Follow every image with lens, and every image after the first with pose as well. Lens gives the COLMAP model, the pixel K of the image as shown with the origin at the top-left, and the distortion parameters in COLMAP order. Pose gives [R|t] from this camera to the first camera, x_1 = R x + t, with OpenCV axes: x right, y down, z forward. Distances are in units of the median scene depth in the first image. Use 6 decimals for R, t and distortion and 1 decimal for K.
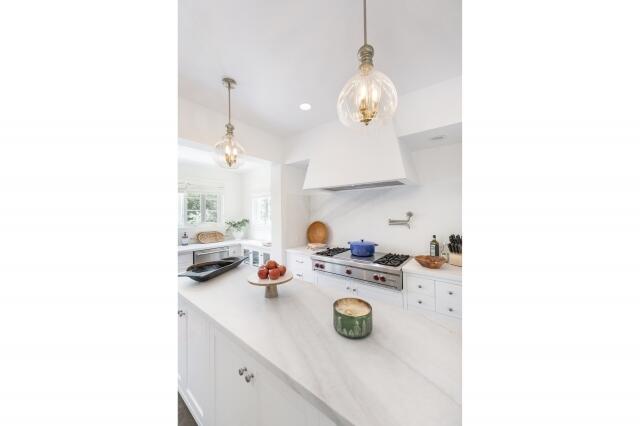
lens RADIAL K [[193.2, 0, 317.7], [0, 193.2, 212.6], [0, 0, 1]] dist [-0.000150, 0.000007]
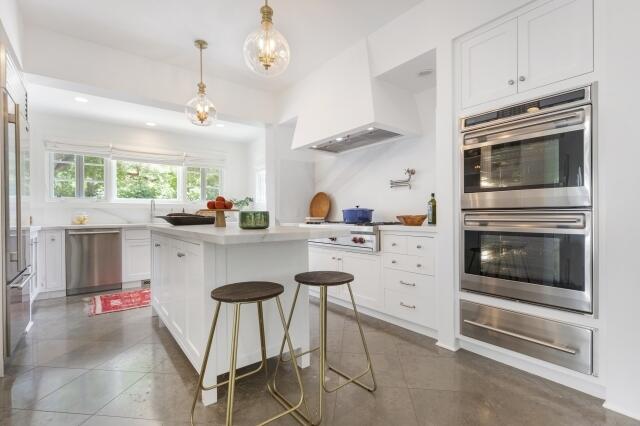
lens RADIAL K [[294.6, 0, 323.0], [0, 294.6, 215.3], [0, 0, 1]] dist [-0.004663, 0.000060]
pose [[0.972815, -0.001798, -0.231578, 0.401594], [0.002362, 0.999995, 0.002158, 0.187802], [0.231573, -0.002646, 0.972814, -0.293805]]
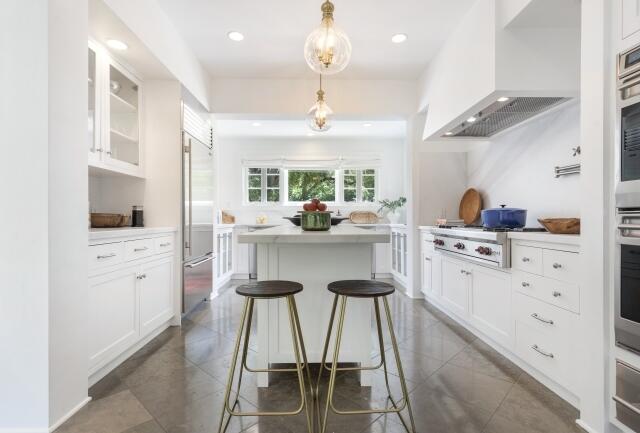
lens RADIAL K [[320.3, 0, 320.0], [0, 320.3, 217.1], [0, 0, 1]] dist [0.001629, 0.000038]
pose [[0.636495, 0.003774, -0.771272, 0.687206], [-0.002546, 0.999993, 0.002792, 0.187874], [0.771277, 0.000187, 0.636500, -0.121392]]
